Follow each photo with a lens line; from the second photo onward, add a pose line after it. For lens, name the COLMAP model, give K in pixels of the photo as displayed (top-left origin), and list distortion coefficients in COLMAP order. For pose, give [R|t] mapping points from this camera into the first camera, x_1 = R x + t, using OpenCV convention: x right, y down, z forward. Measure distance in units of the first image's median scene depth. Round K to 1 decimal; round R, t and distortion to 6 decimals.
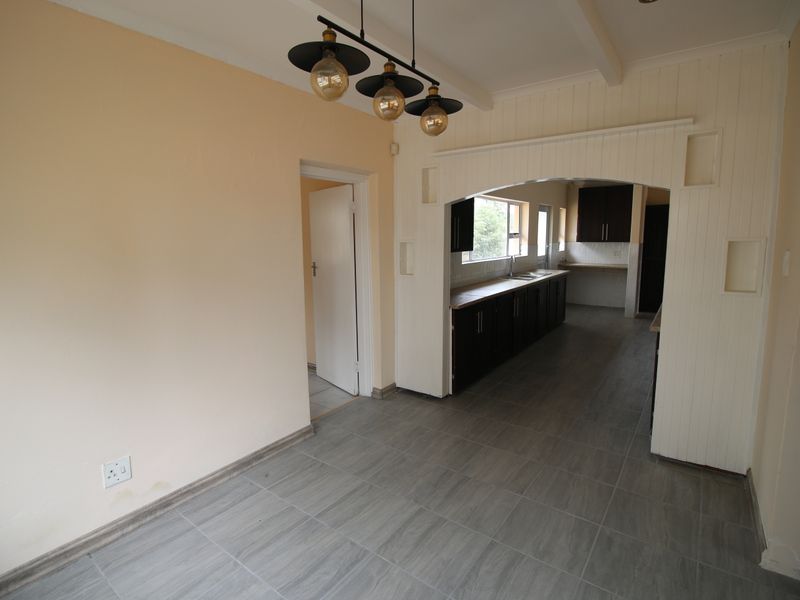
lens RADIAL K [[423.3, 0, 401.7], [0, 423.3, 286.7], [0, 0, 1]] dist [-0.004150, -0.000658]
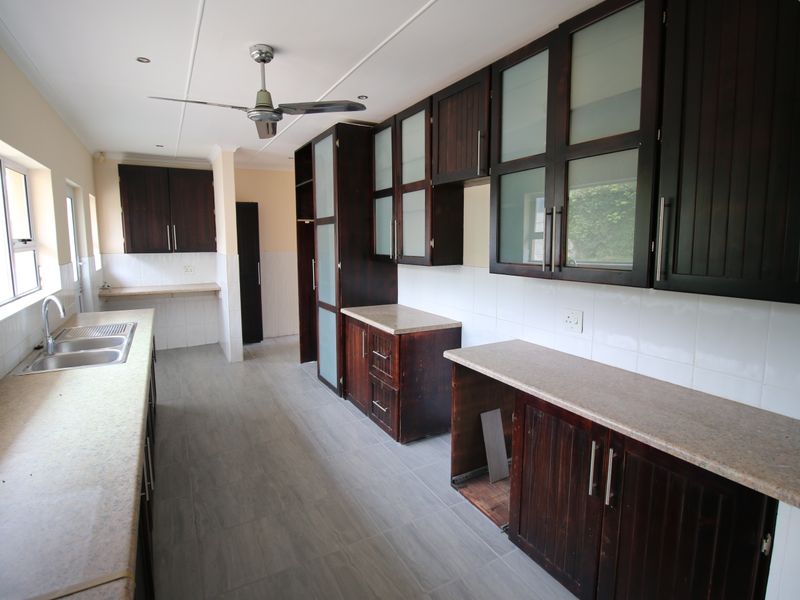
lens RADIAL K [[423.3, 0, 401.7], [0, 423.3, 286.7], [0, 0, 1]] dist [-0.004150, -0.000658]
pose [[0.441910, -0.101936, 0.891249, 0.048822], [0.112990, 0.991935, 0.057428, -0.050360], [-0.889915, 0.075325, 0.449864, 0.394854]]
